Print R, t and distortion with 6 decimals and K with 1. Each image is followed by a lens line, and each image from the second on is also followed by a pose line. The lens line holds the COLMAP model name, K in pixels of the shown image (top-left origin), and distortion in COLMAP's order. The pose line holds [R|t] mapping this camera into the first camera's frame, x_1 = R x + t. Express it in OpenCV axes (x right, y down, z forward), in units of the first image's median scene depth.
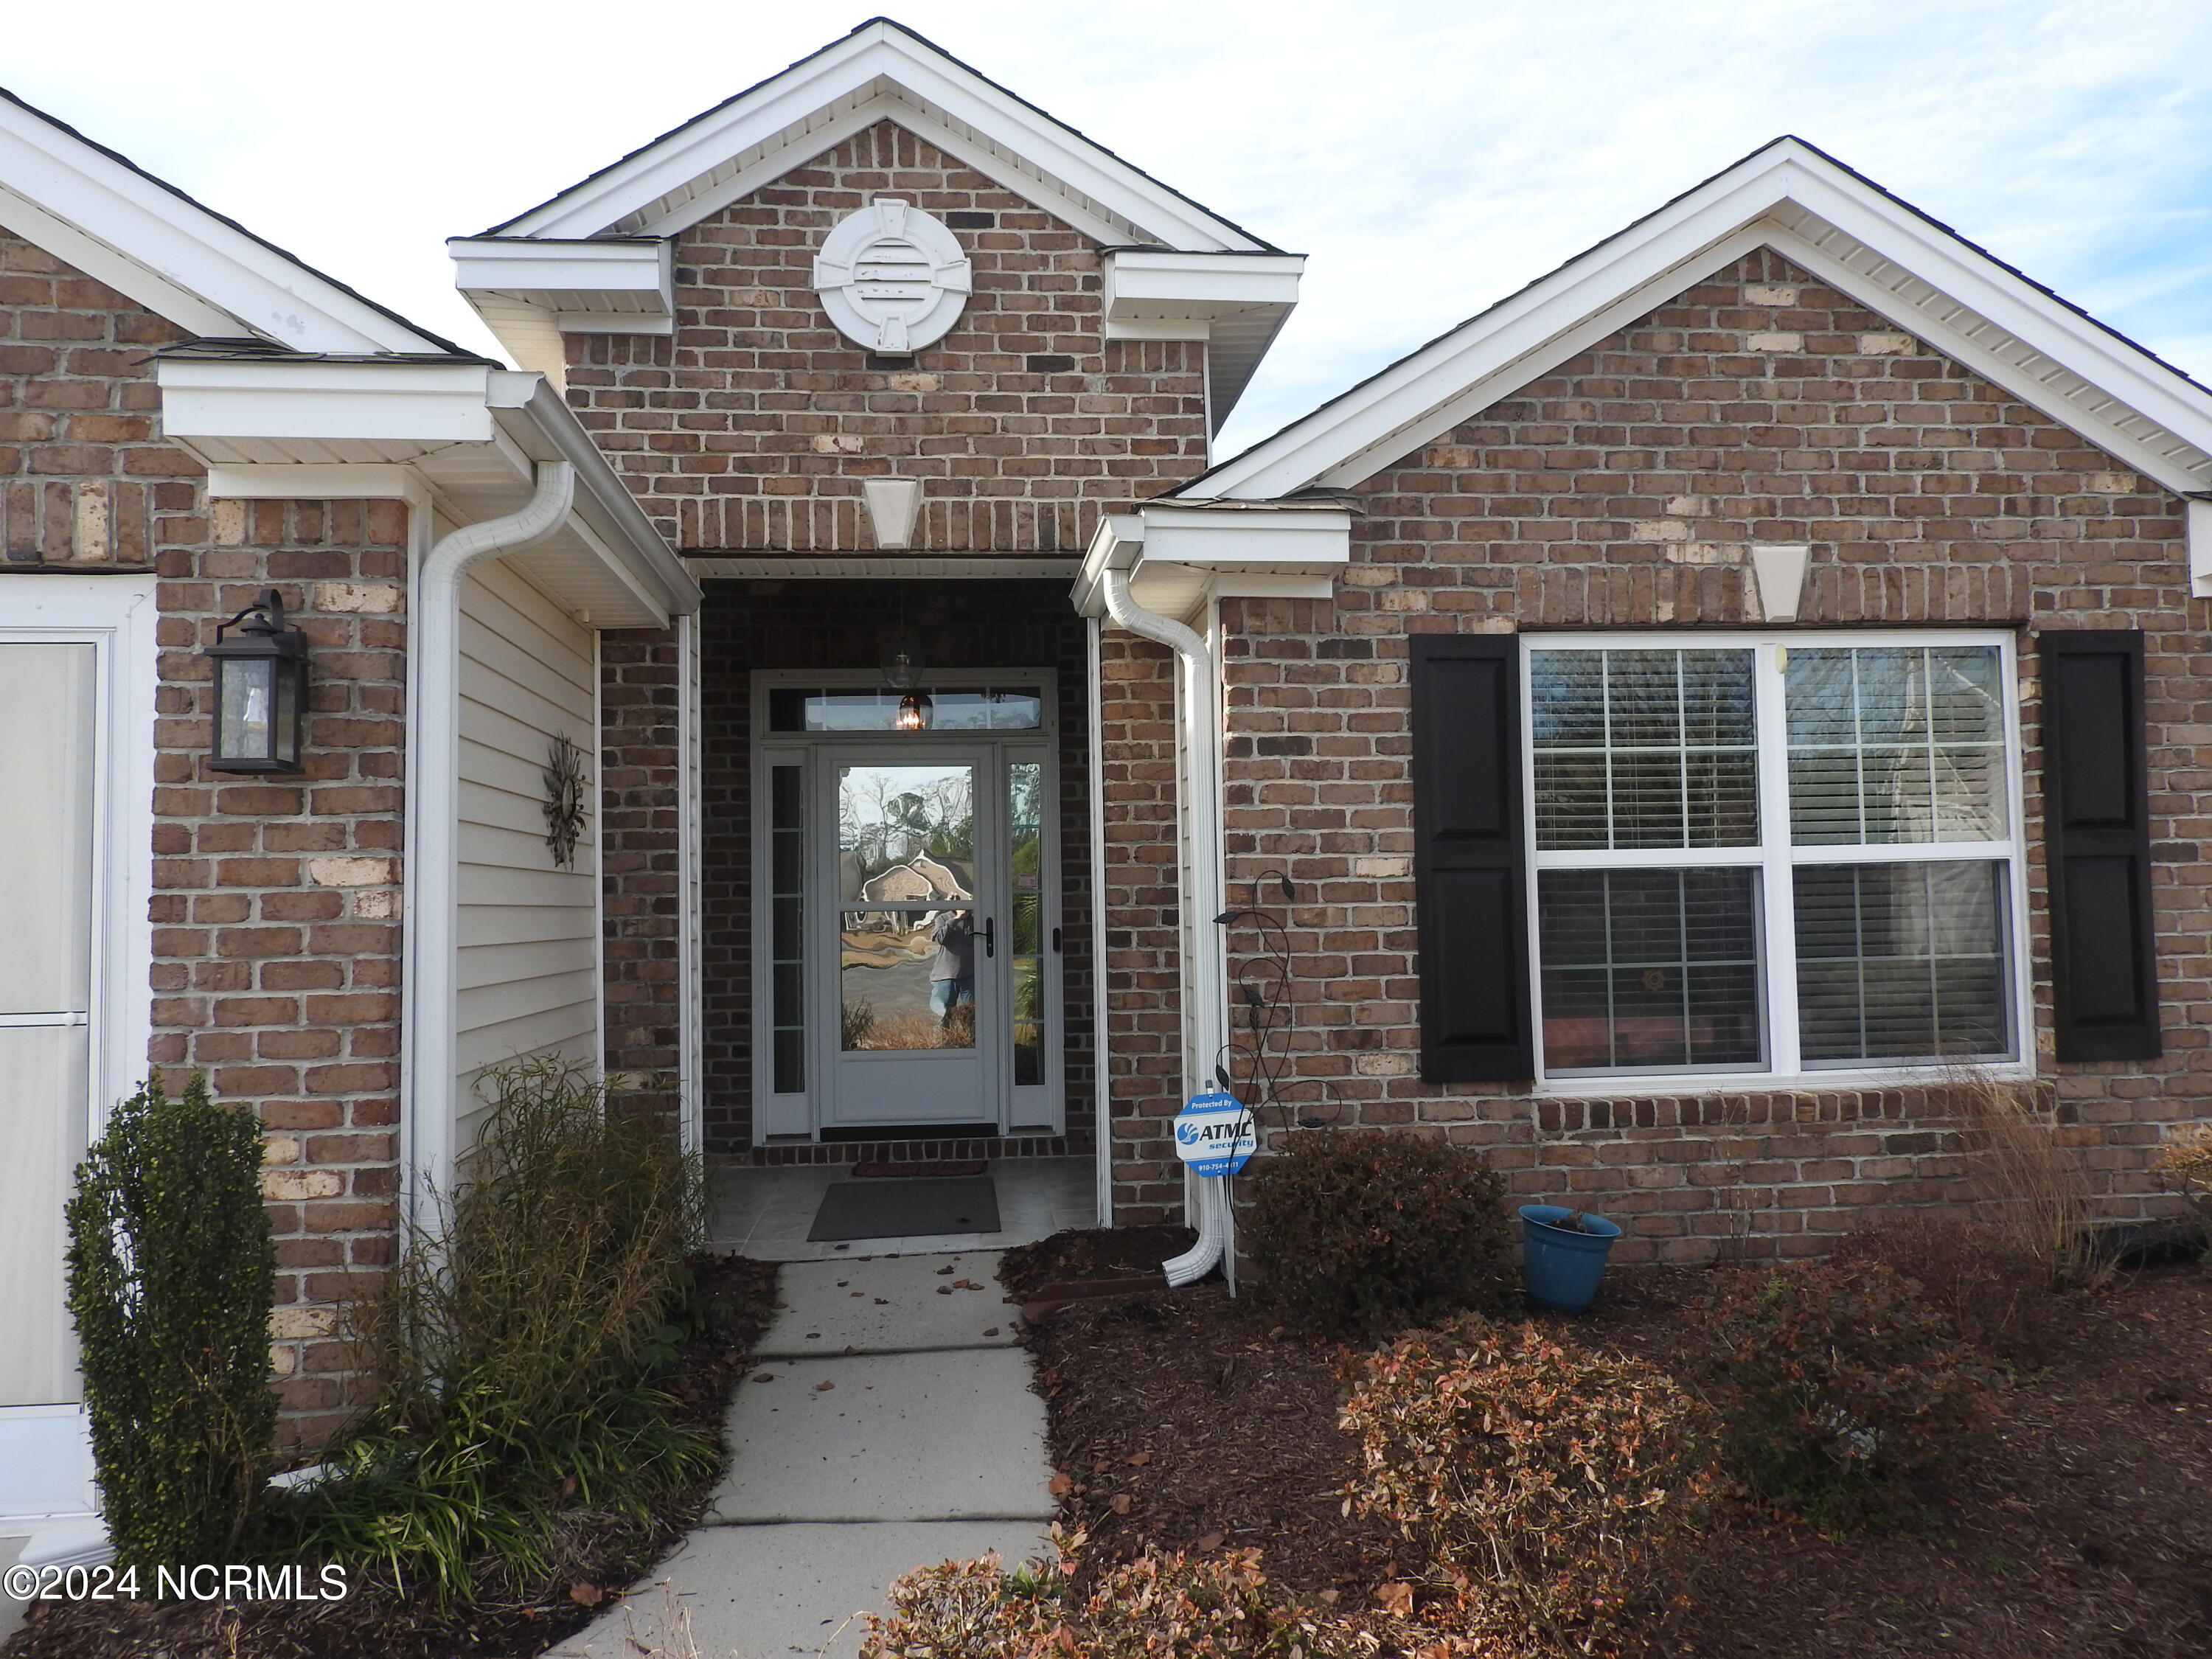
lens RADIAL K [[1567.0, 0, 1106.0], [0, 1567.0, 829.5], [0, 0, 1]] dist [-0.000554, 0.002936]
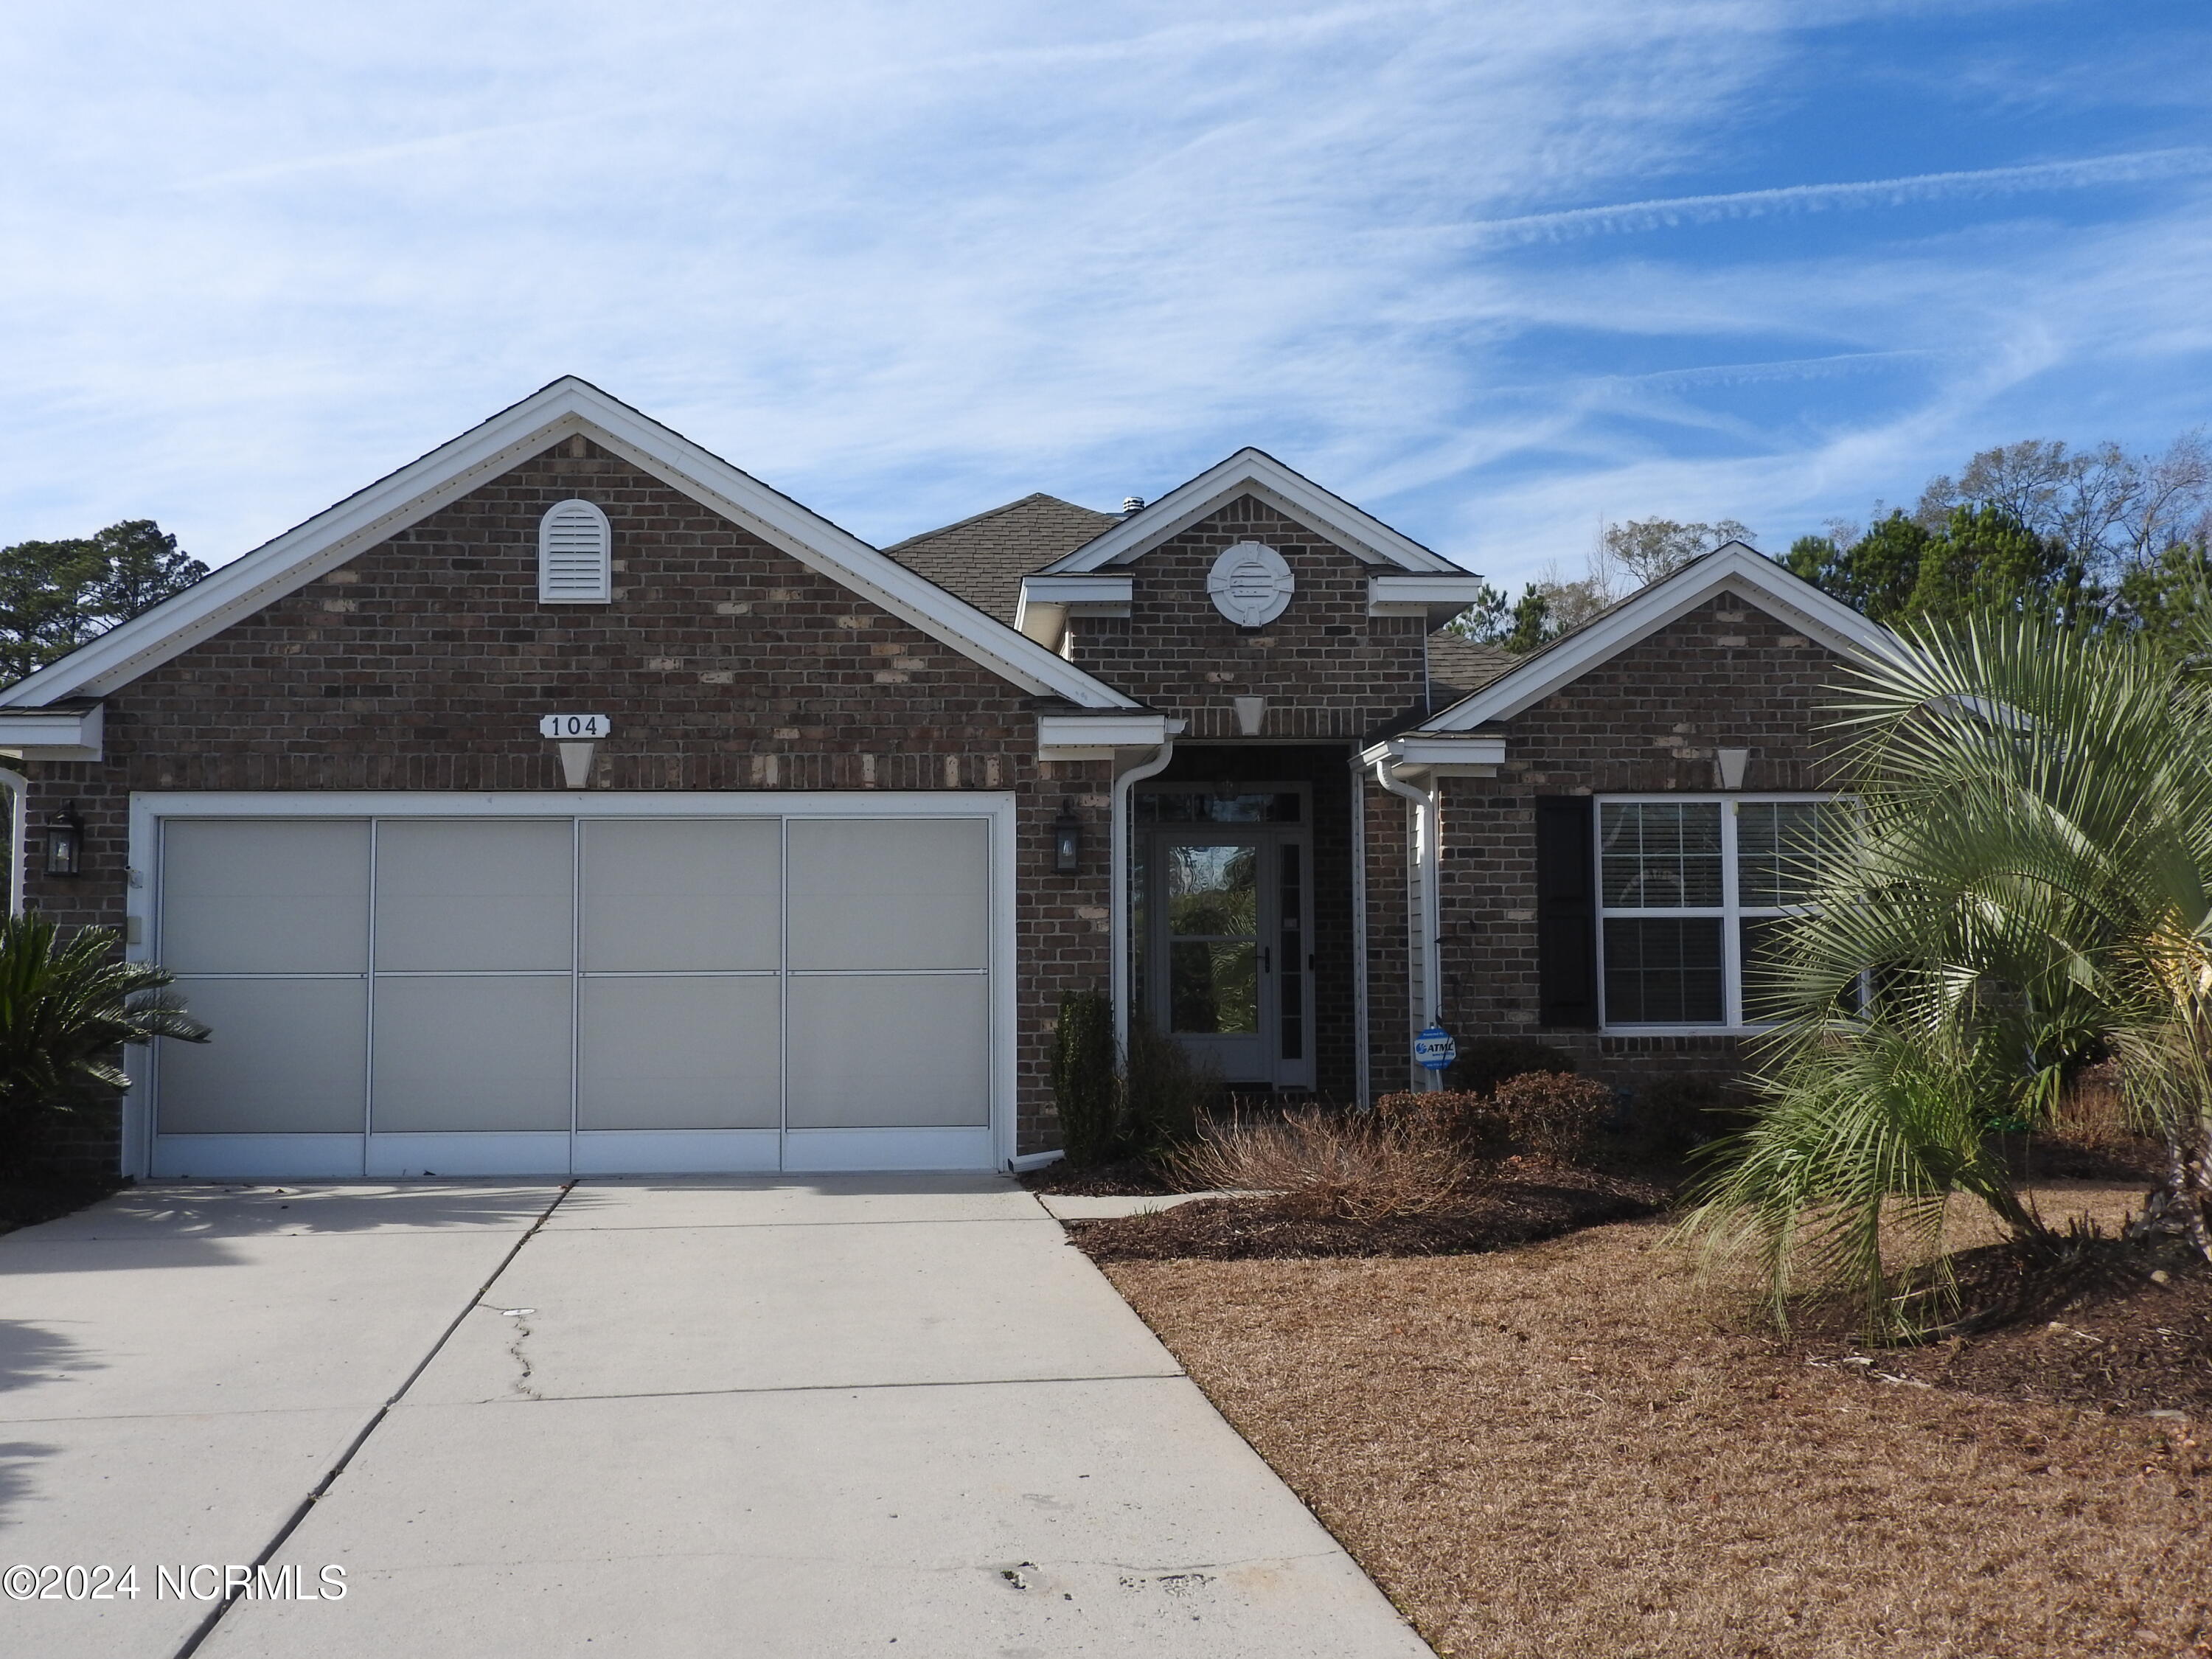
lens RADIAL K [[2014.9, 0, 1104.1], [0, 2014.9, 837.4], [0, 0, 1]] dist [-0.010034, 0.016866]
pose [[0.998757, 0.008854, -0.049042, -0.212579], [-0.009492, 0.999873, -0.012801, -0.035075], [0.048922, 0.013251, 0.998715, -1.478325]]
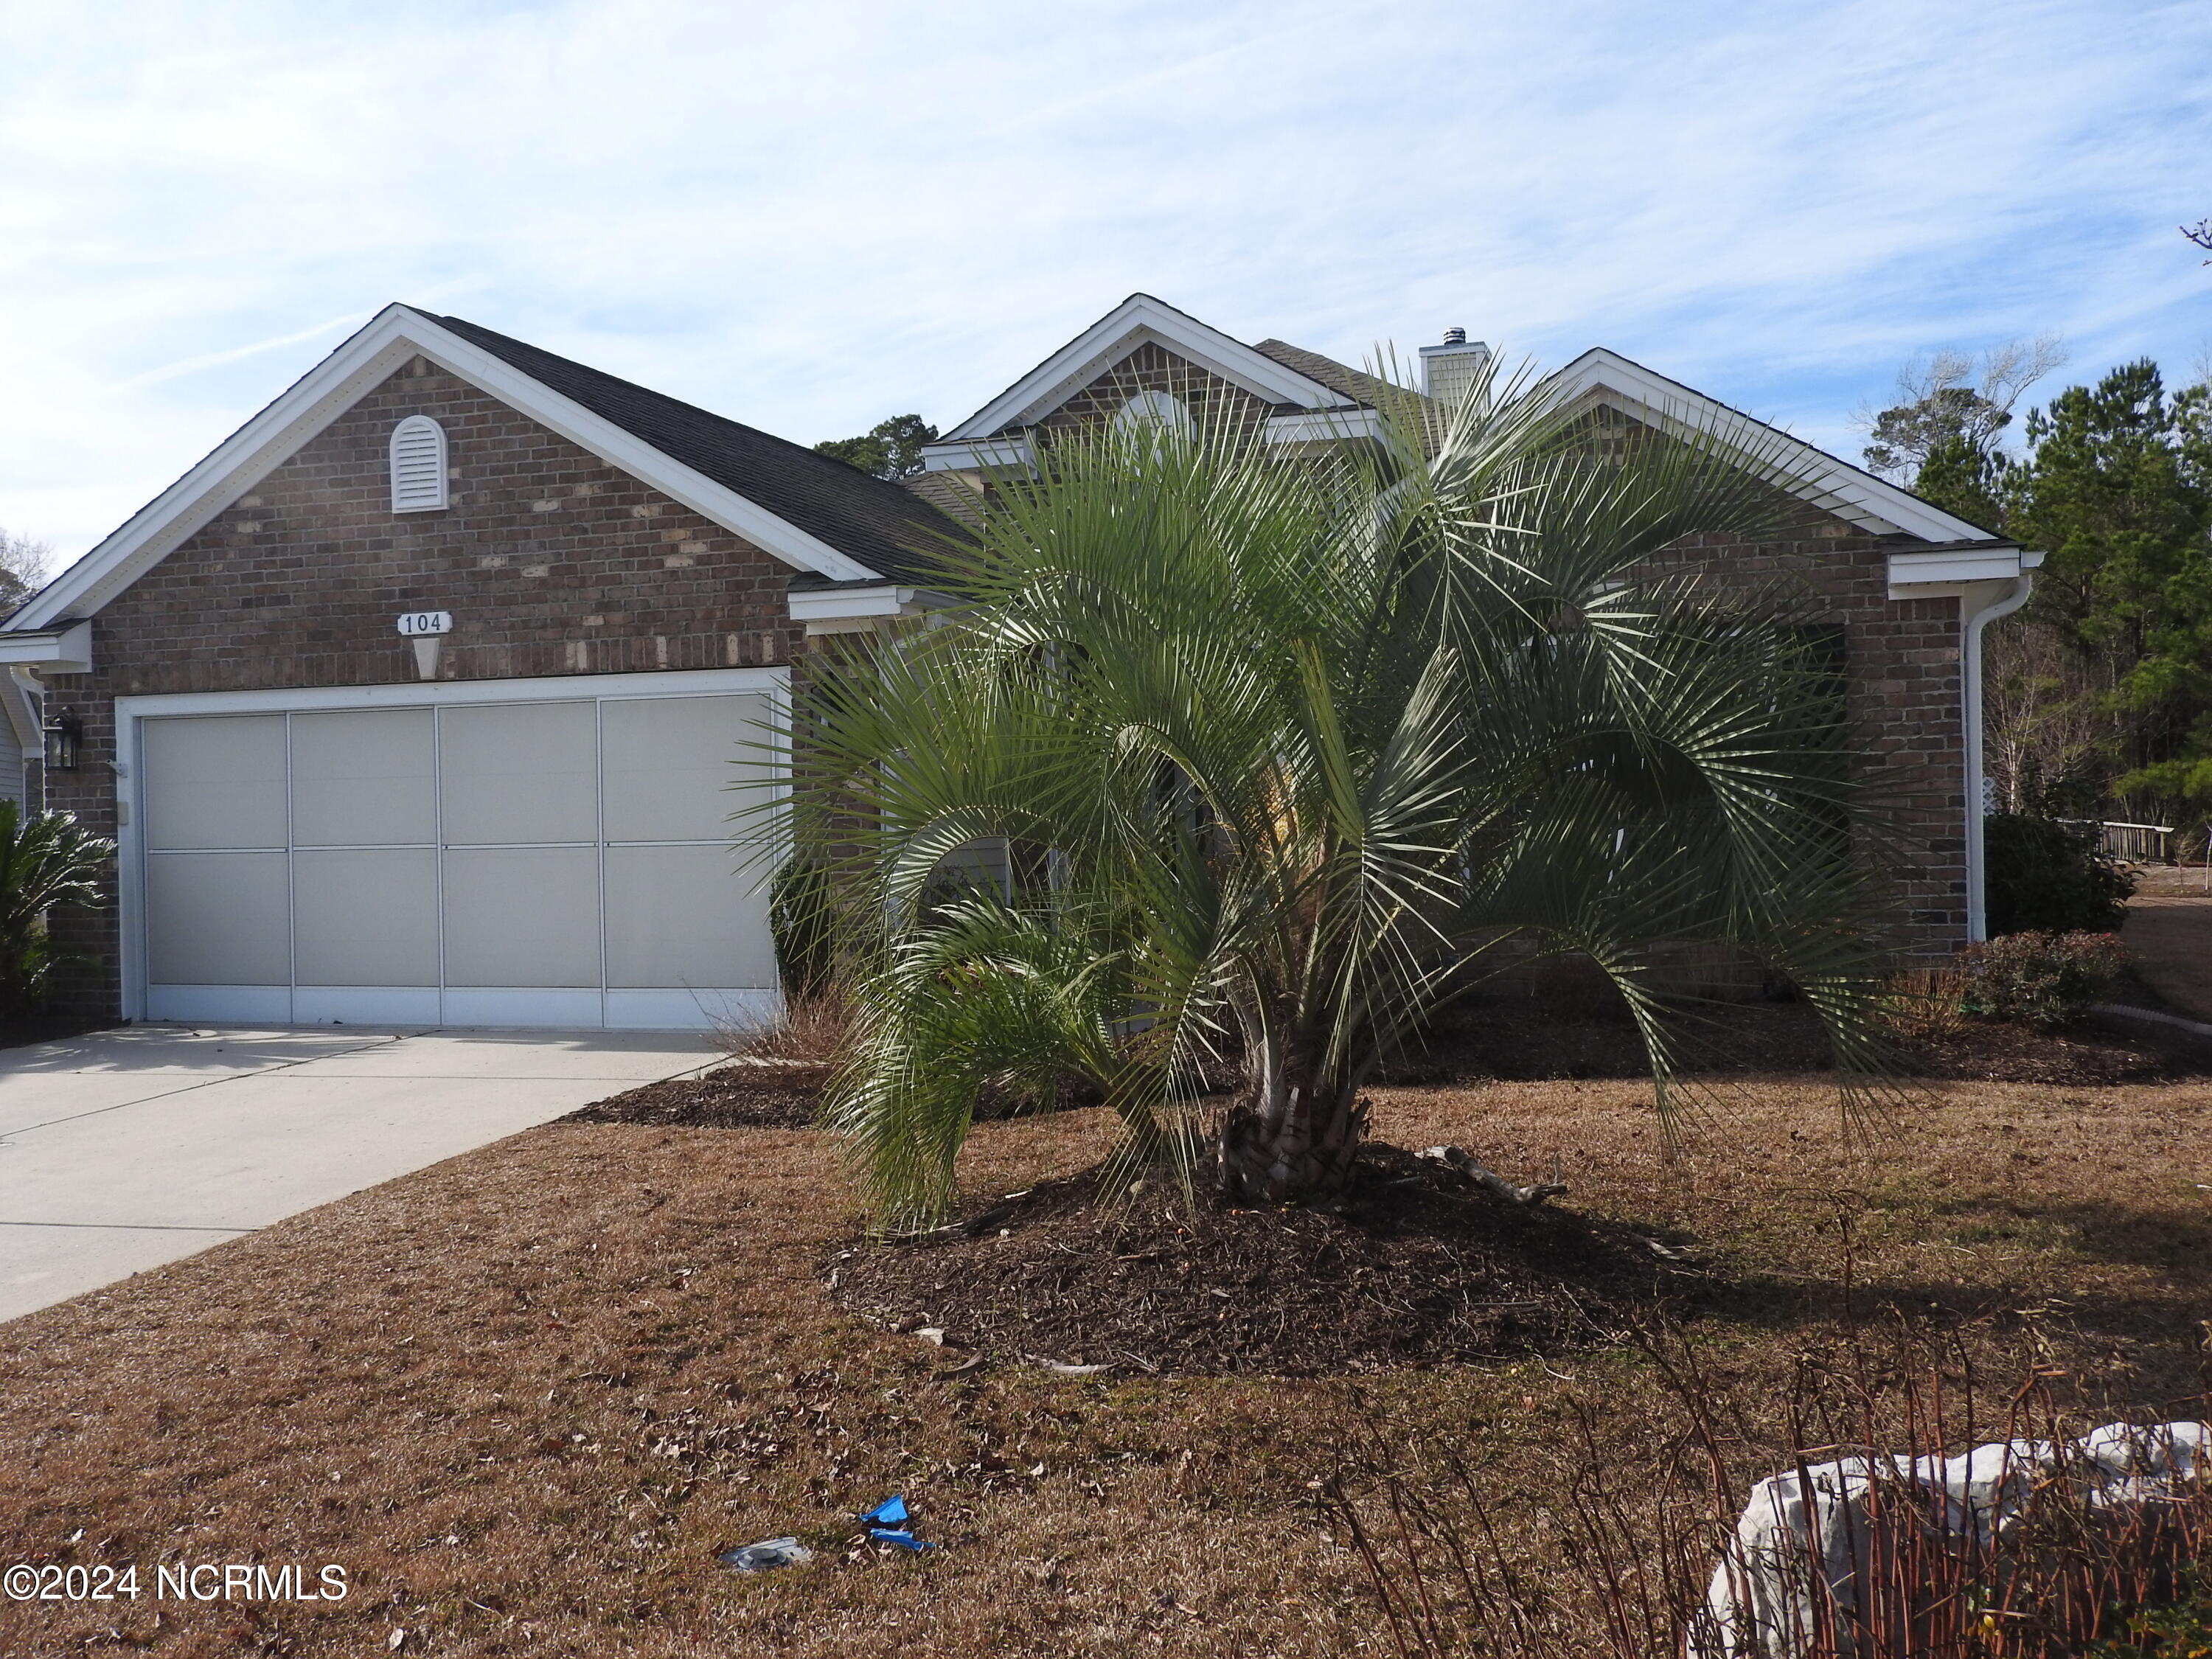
lens RADIAL K [[2014.9, 0, 1104.1], [0, 2014.9, 837.4], [0, 0, 1]] dist [-0.010034, 0.016866]
pose [[0.917913, 0.002906, -0.396772, 0.790405], [0.021844, 0.998087, 0.057845, -0.043802], [0.396181, -0.061764, 0.916093, -1.233872]]
